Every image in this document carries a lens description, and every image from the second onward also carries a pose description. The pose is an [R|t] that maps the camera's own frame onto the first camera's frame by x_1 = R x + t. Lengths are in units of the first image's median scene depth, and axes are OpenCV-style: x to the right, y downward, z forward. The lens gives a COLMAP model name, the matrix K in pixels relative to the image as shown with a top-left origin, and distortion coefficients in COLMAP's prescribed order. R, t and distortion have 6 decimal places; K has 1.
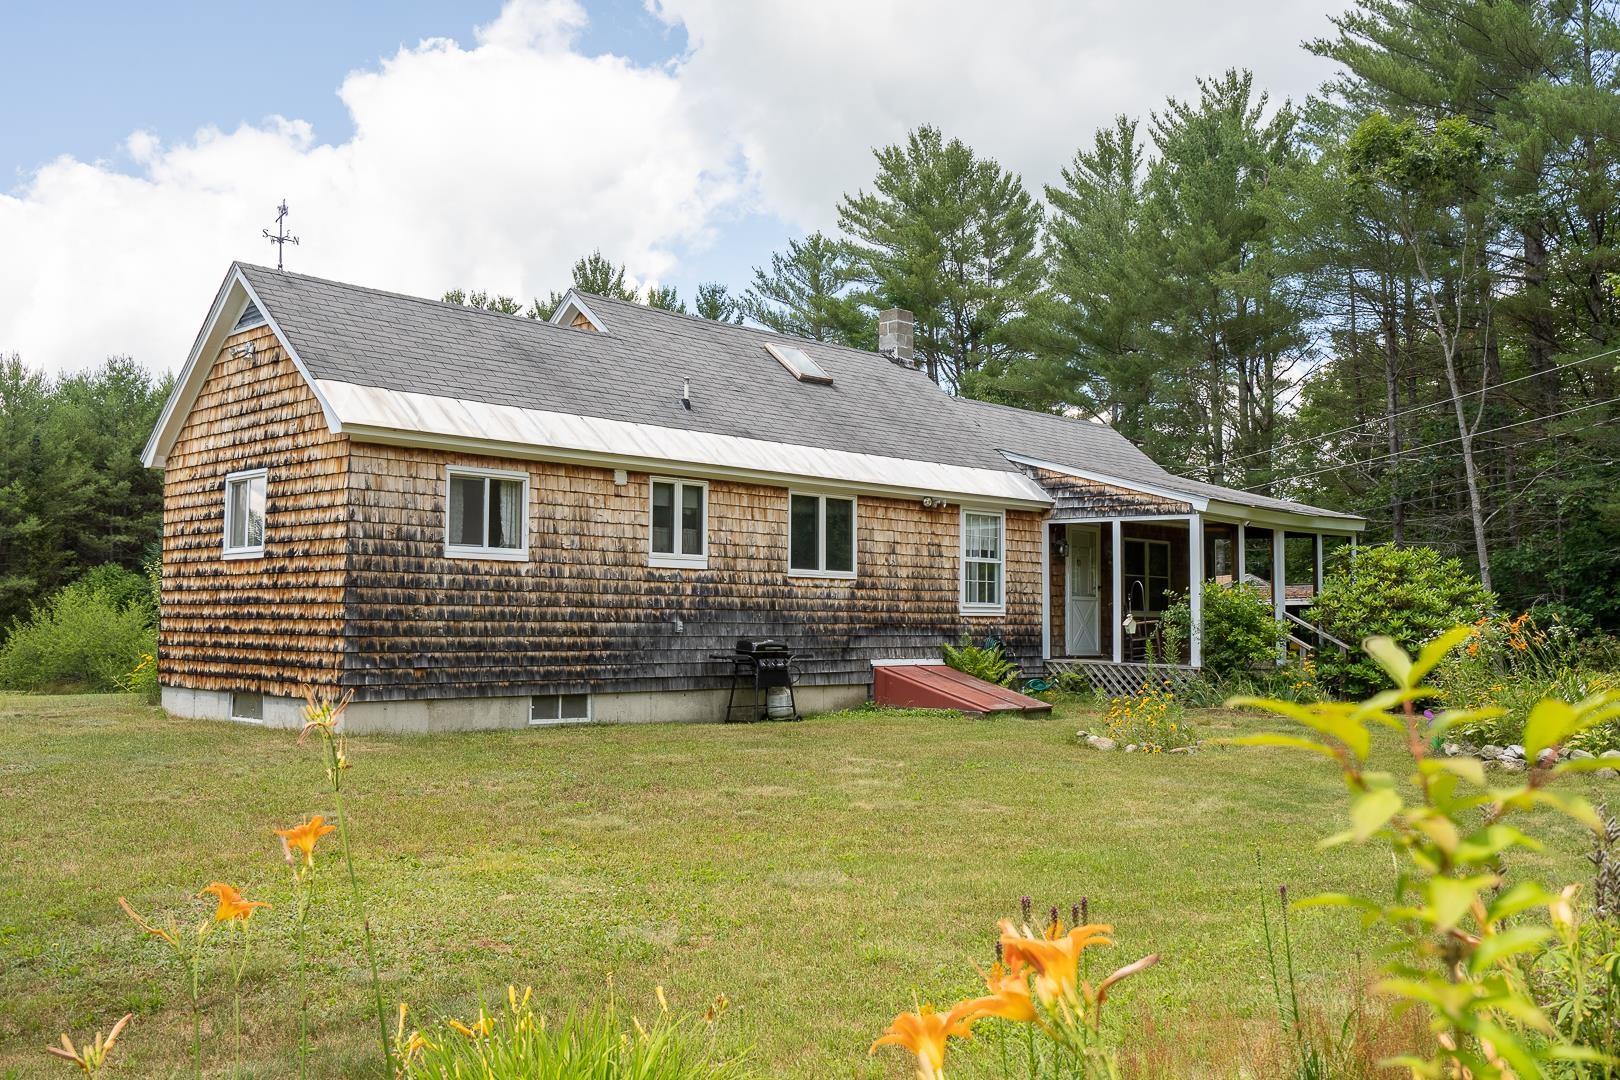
lens RADIAL K [[1421.8, 0, 809.6], [0, 1421.8, 539.8], [0, 0, 1]] dist [0.000593, 0.001340]
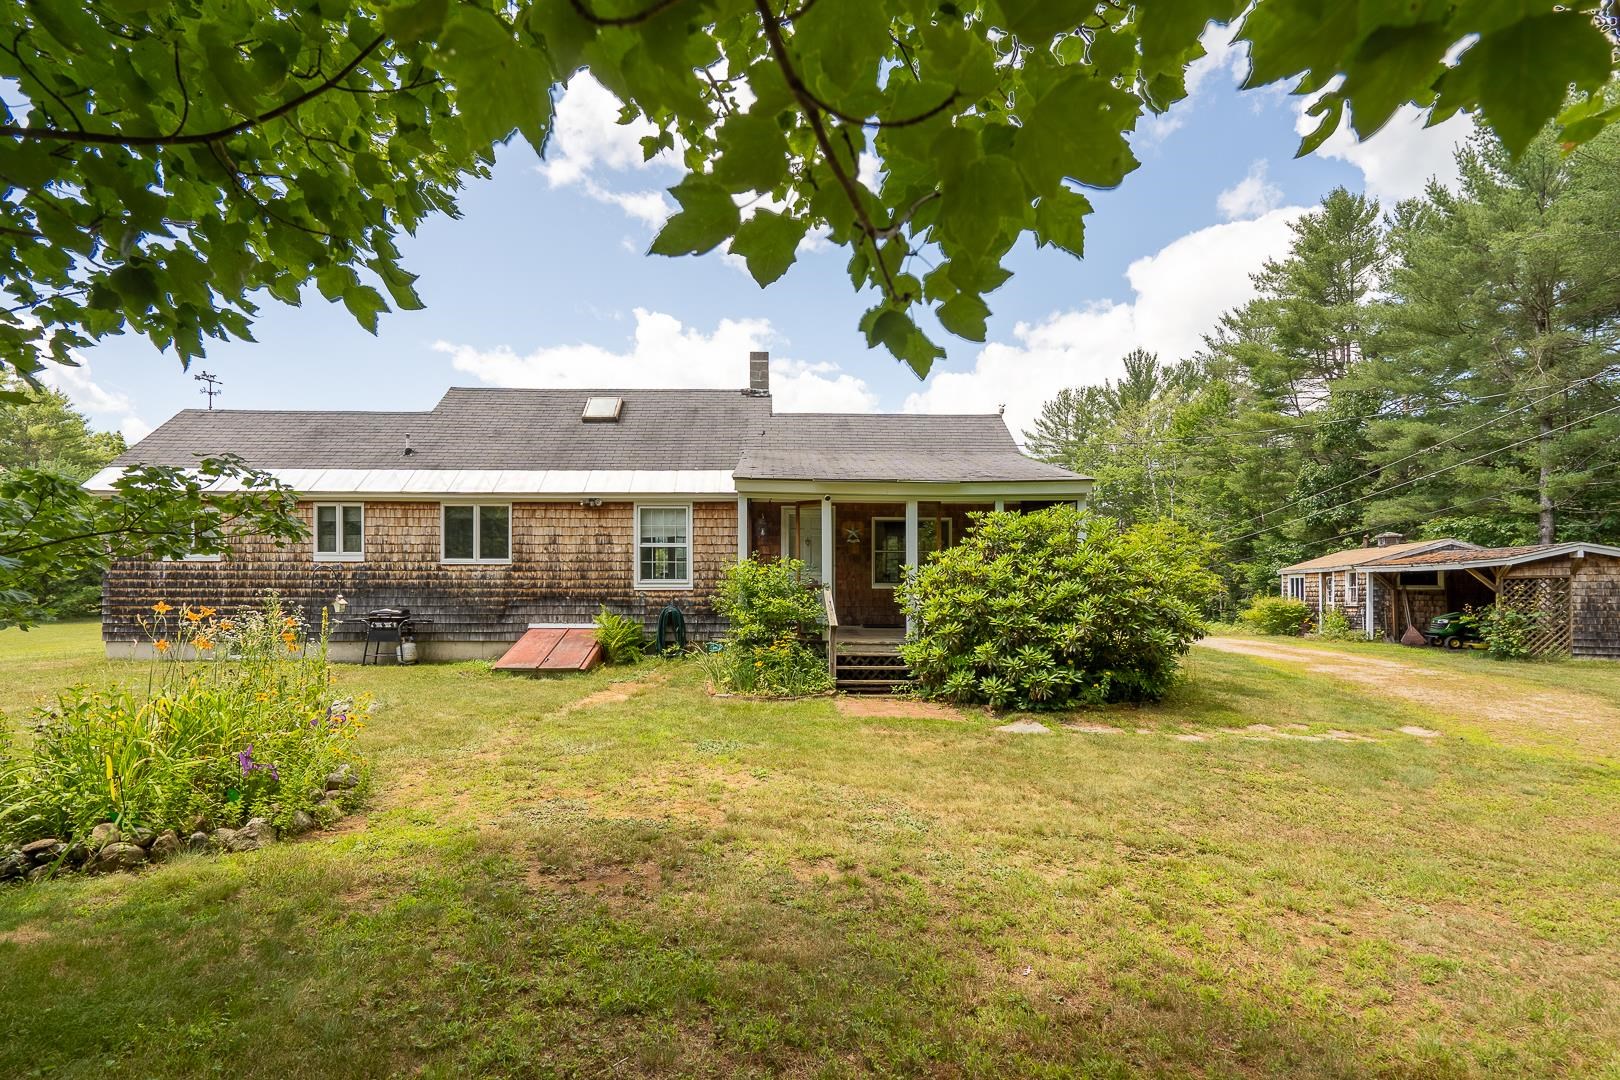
lens RADIAL K [[760.5, 0, 810.0], [0, 760.5, 544.7], [0, 0, 1]] dist [0.001881, 0.000099]
pose [[0.721275, -0.029062, -0.692039, 0.781750], [0.044264, 0.999011, 0.004181, 0.019437], [0.691233, -0.033648, 0.721848, 0.703105]]
